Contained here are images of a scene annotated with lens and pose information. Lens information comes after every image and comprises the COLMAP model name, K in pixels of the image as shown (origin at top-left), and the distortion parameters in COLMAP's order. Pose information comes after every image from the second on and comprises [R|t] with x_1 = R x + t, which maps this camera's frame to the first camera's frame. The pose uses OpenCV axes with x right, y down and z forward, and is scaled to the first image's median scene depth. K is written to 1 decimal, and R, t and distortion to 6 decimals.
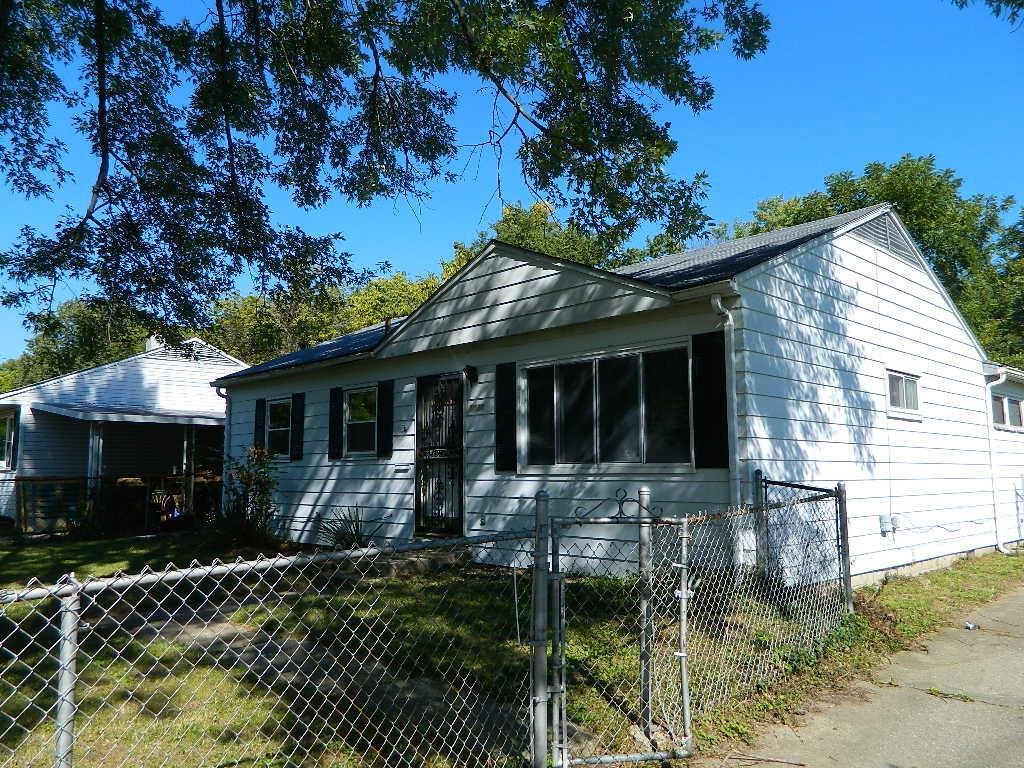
lens RADIAL K [[799.9, 0, 512.0], [0, 799.9, 384.0], [0, 0, 1]] dist [0.043871, 0.002511]
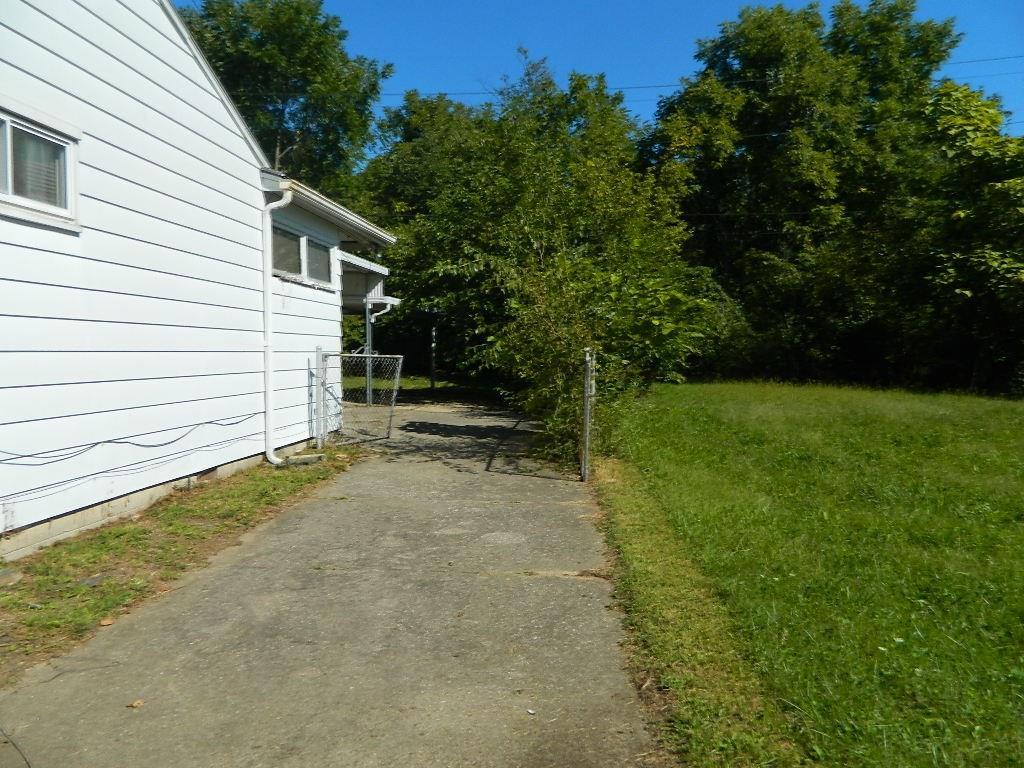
lens RADIAL K [[799.9, 0, 512.0], [0, 799.9, 384.0], [0, 0, 1]] dist [0.043871, 0.002511]
pose [[0.772471, -0.014719, 0.634879, 0.345539], [-0.081497, 0.989167, 0.122092, 0.047658], [-0.629799, -0.146053, 0.762904, 0.393752]]
